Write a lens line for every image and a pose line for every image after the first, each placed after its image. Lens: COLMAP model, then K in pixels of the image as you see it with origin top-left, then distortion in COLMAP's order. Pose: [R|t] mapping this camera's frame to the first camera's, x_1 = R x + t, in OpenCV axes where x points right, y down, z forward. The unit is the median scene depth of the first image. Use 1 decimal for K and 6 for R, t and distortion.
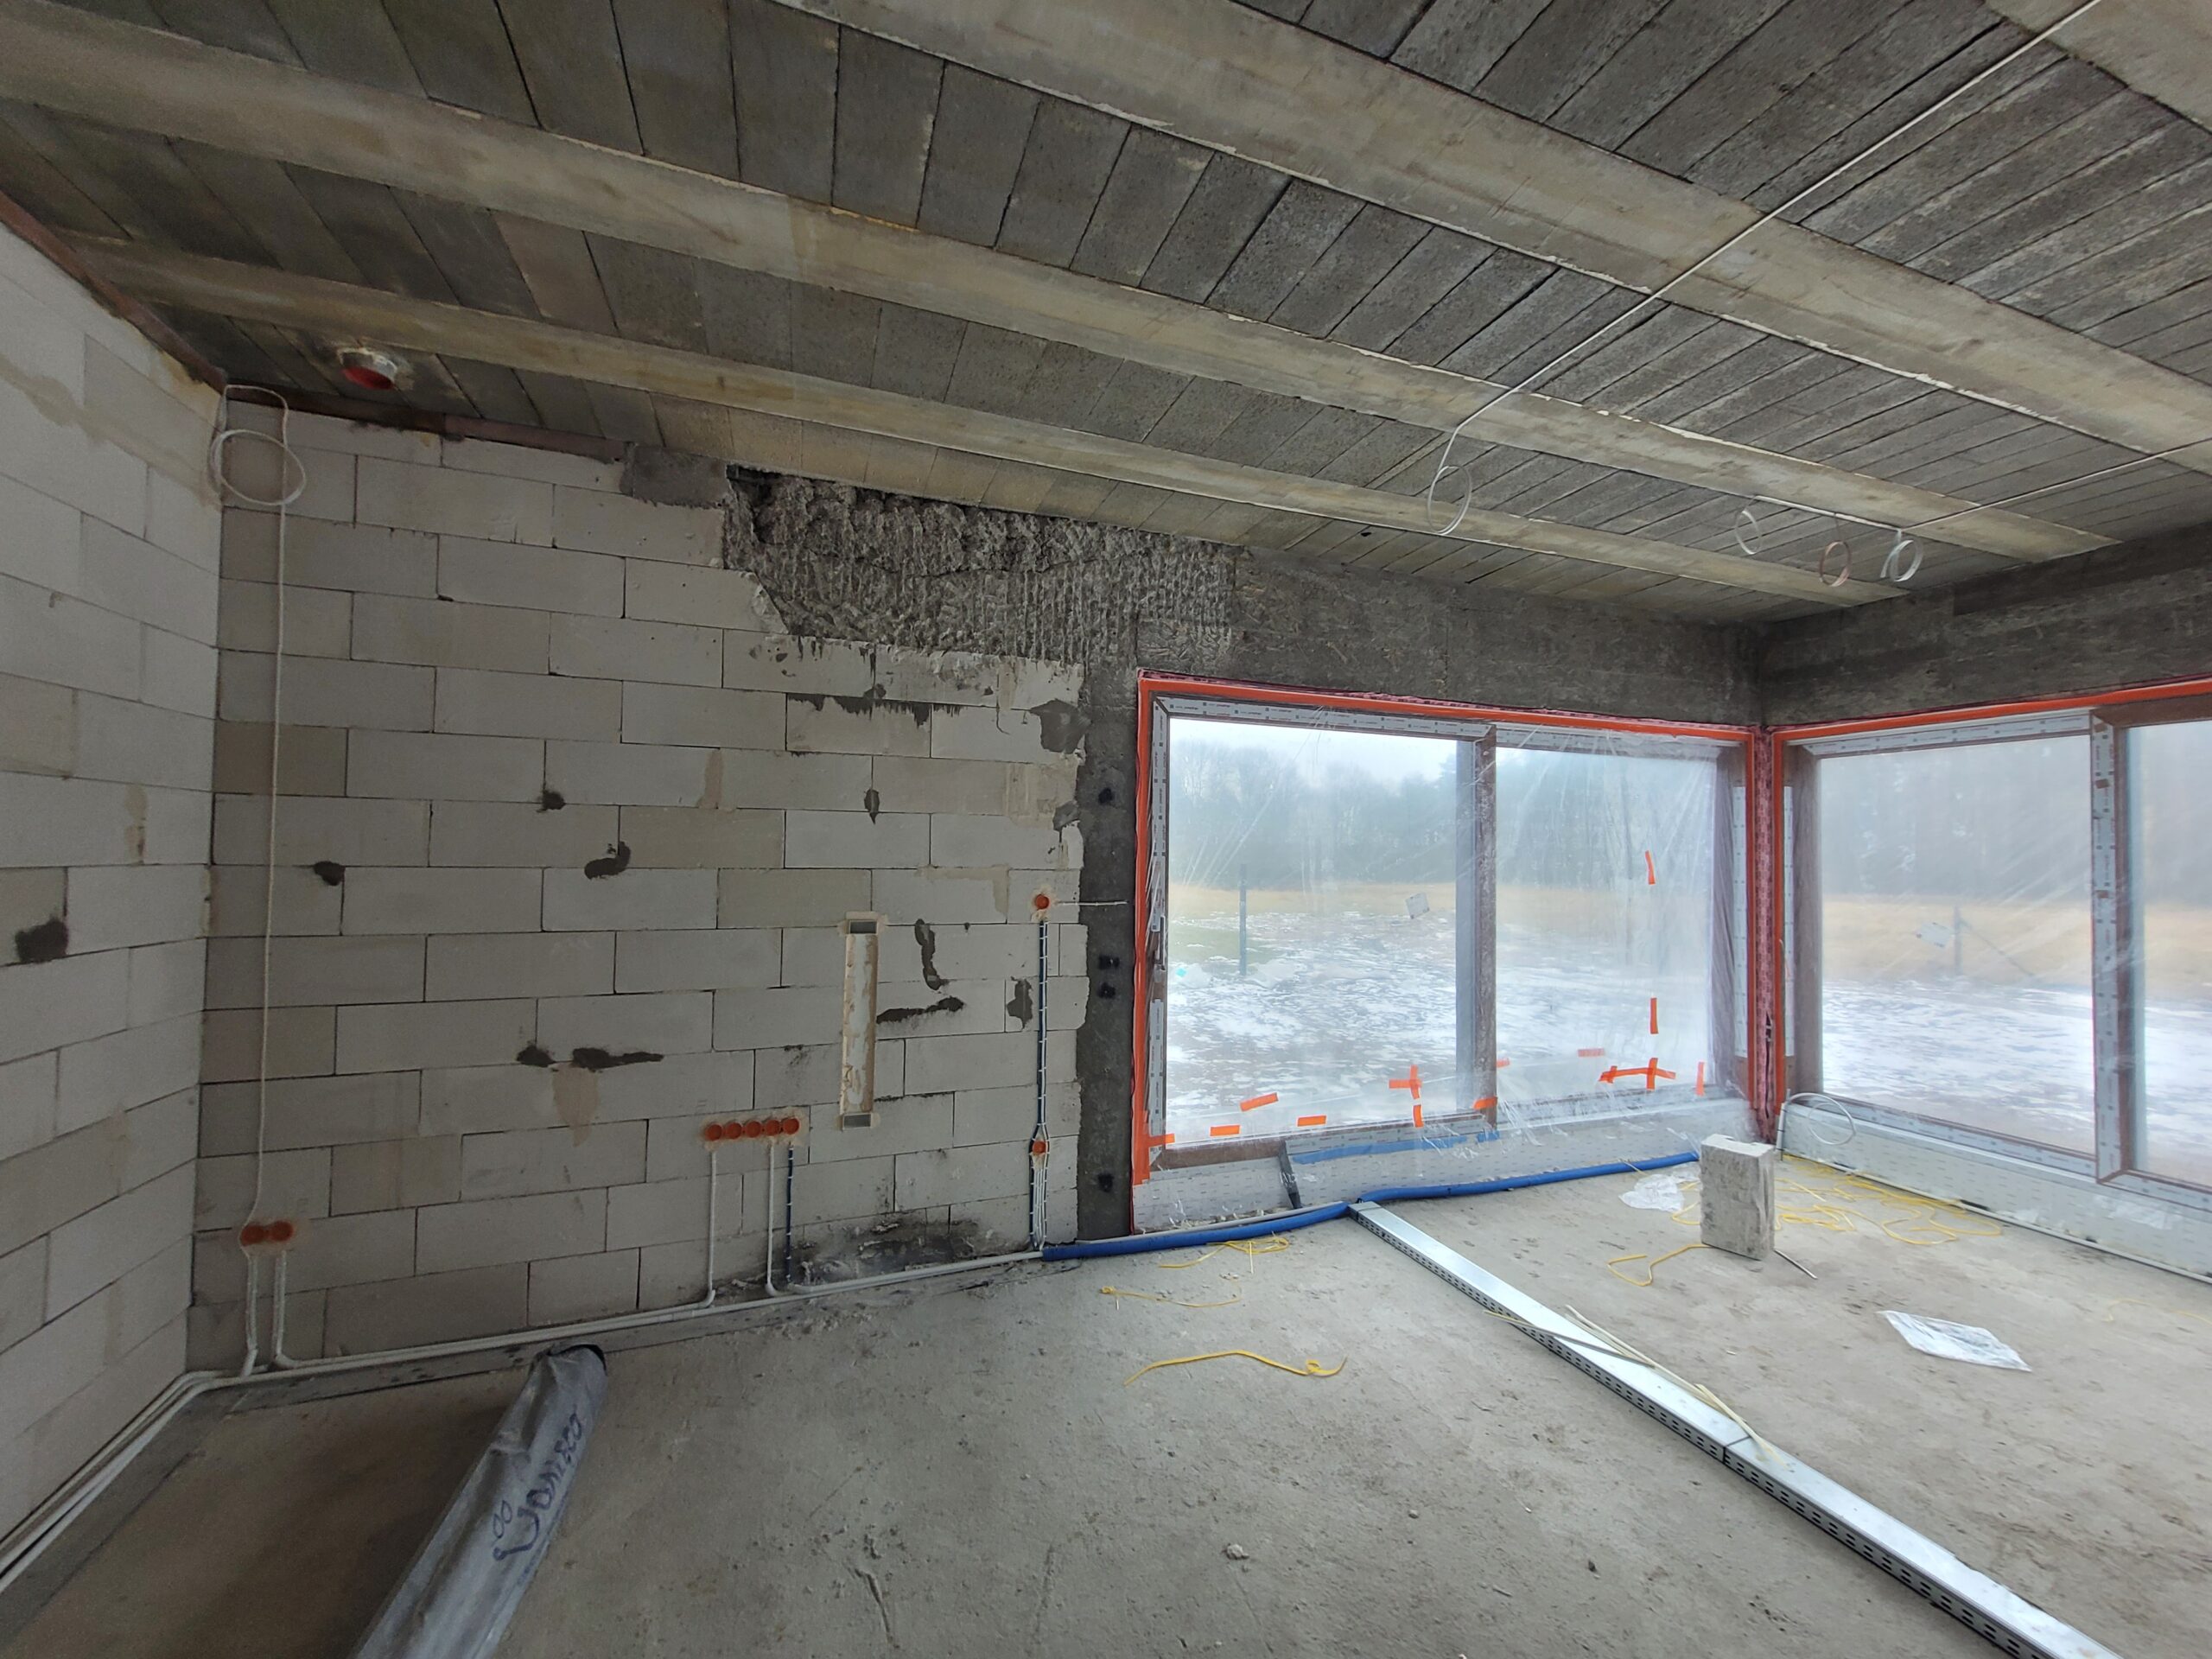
lens RADIAL K [[846.2, 0, 1105.9], [0, 846.2, 836.1], [0, 0, 1]] dist [0.001124, -0.000013]
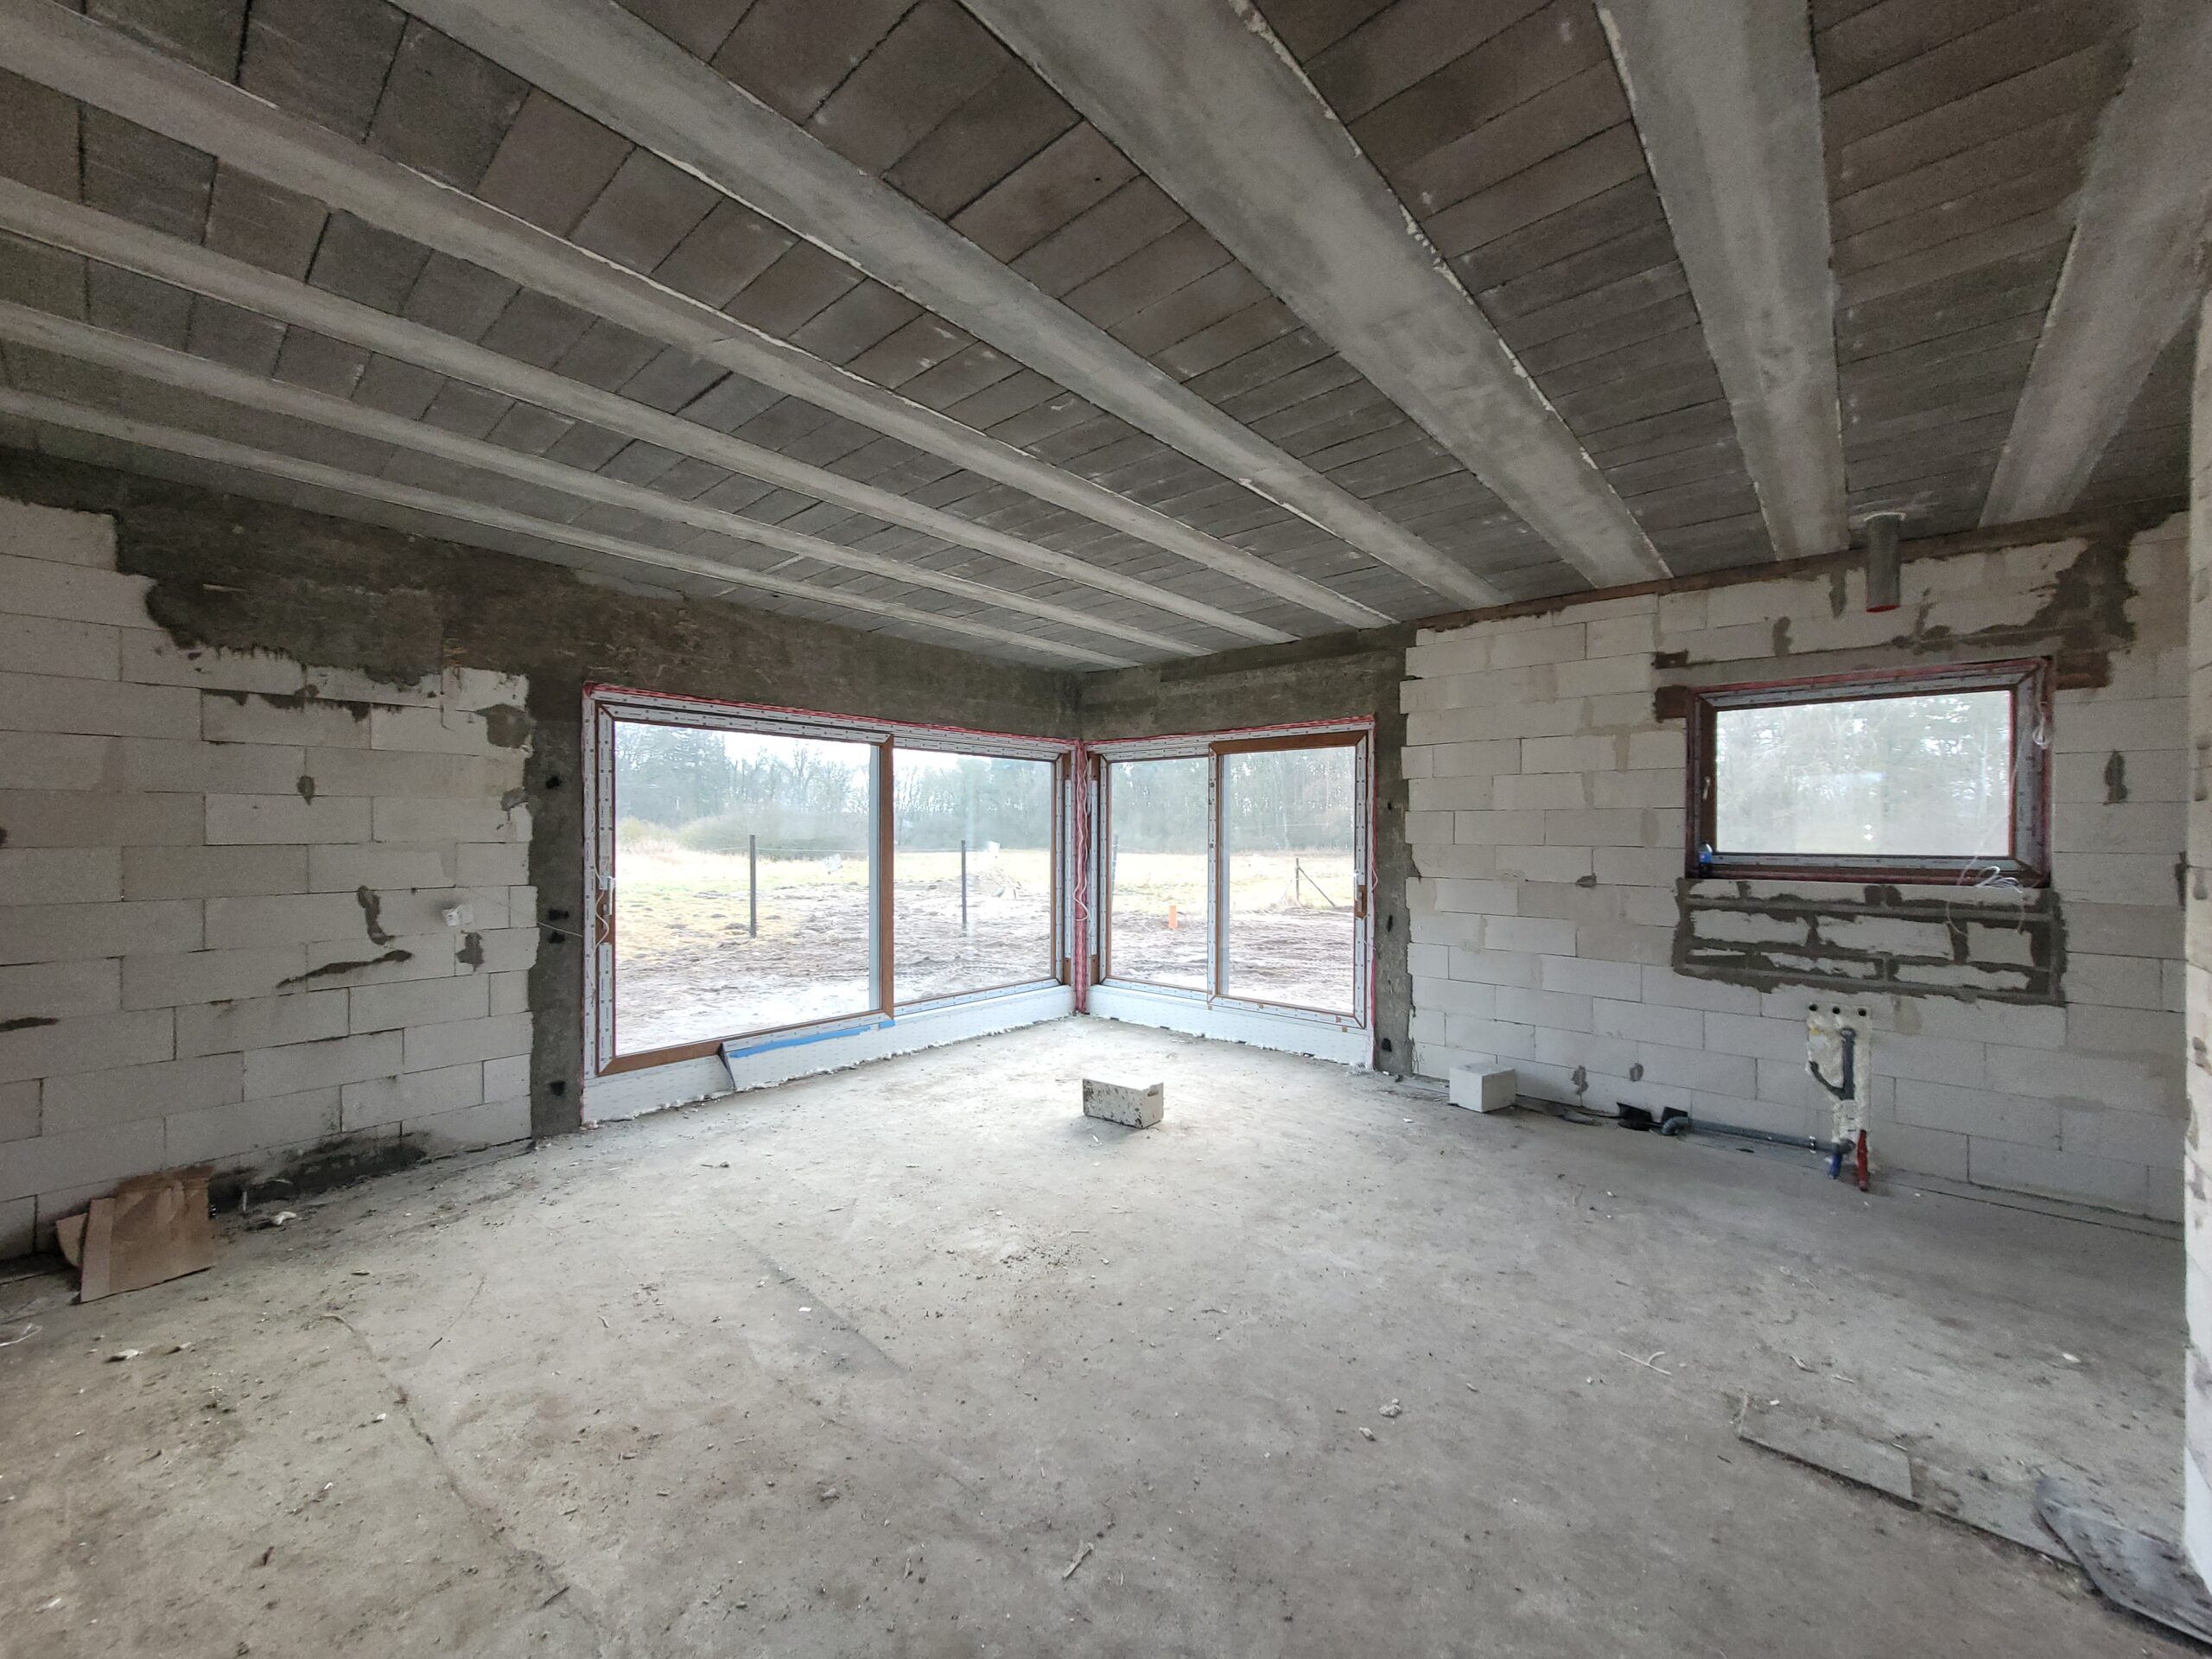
lens RADIAL K [[846.2, 0, 1105.9], [0, 846.2, 836.1], [0, 0, 1]] dist [0.001124, -0.000013]
pose [[0.871803, -0.013279, 0.489676, 0.099677], [-0.004736, 0.999357, 0.035534, -0.017357], [-0.489833, -0.033298, 0.871180, -0.500049]]
